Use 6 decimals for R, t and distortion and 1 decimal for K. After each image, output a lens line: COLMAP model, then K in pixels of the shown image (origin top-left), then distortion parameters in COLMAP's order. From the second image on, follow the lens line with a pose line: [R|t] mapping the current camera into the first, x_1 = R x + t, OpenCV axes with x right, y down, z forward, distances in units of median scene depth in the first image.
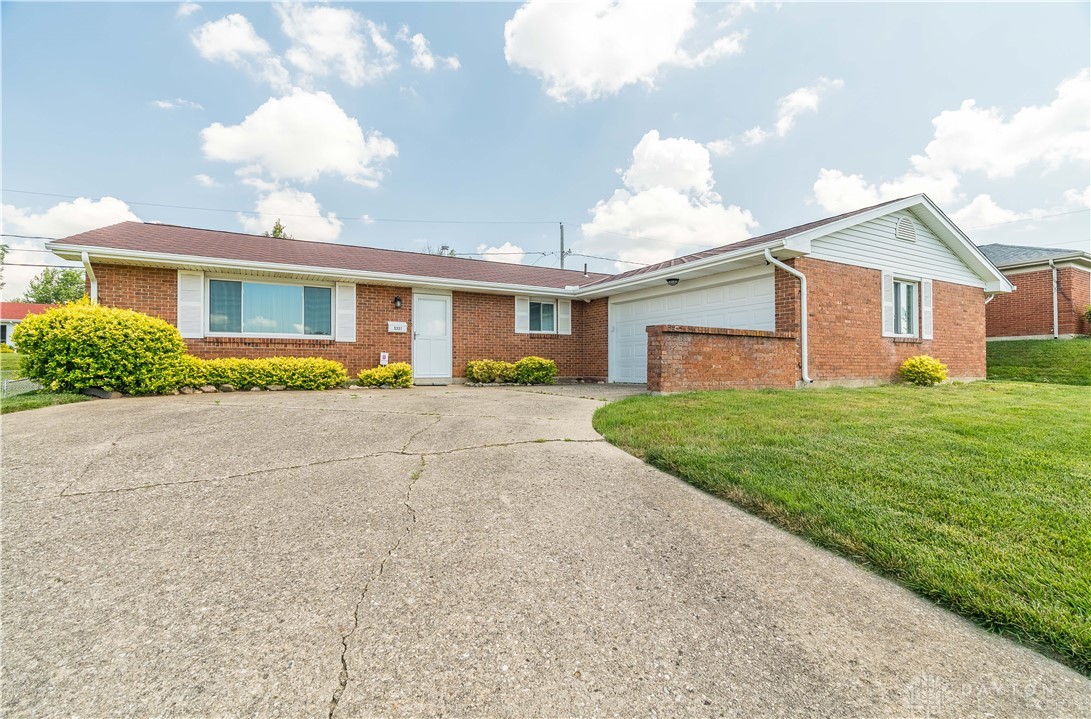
lens RADIAL K [[502.7, 0, 545.5], [0, 502.7, 359.5], [0, 0, 1]] dist [0.001238, -0.000037]
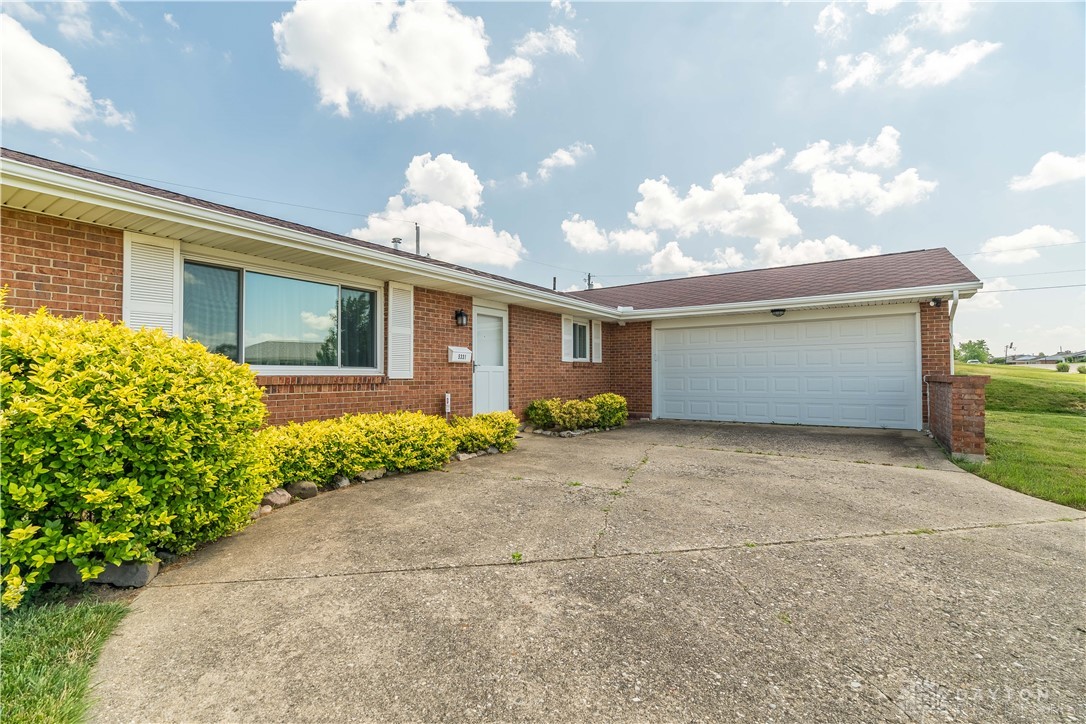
lens RADIAL K [[487.2, 0, 543.0], [0, 487.2, 362.0], [0, 0, 1]] dist [-0.036674, 0.000117]
pose [[0.895334, 0.009988, 0.445283, -0.514780], [-0.003851, 0.999885, -0.014685, -0.048210], [-0.445378, 0.011433, 0.895270, 0.389714]]
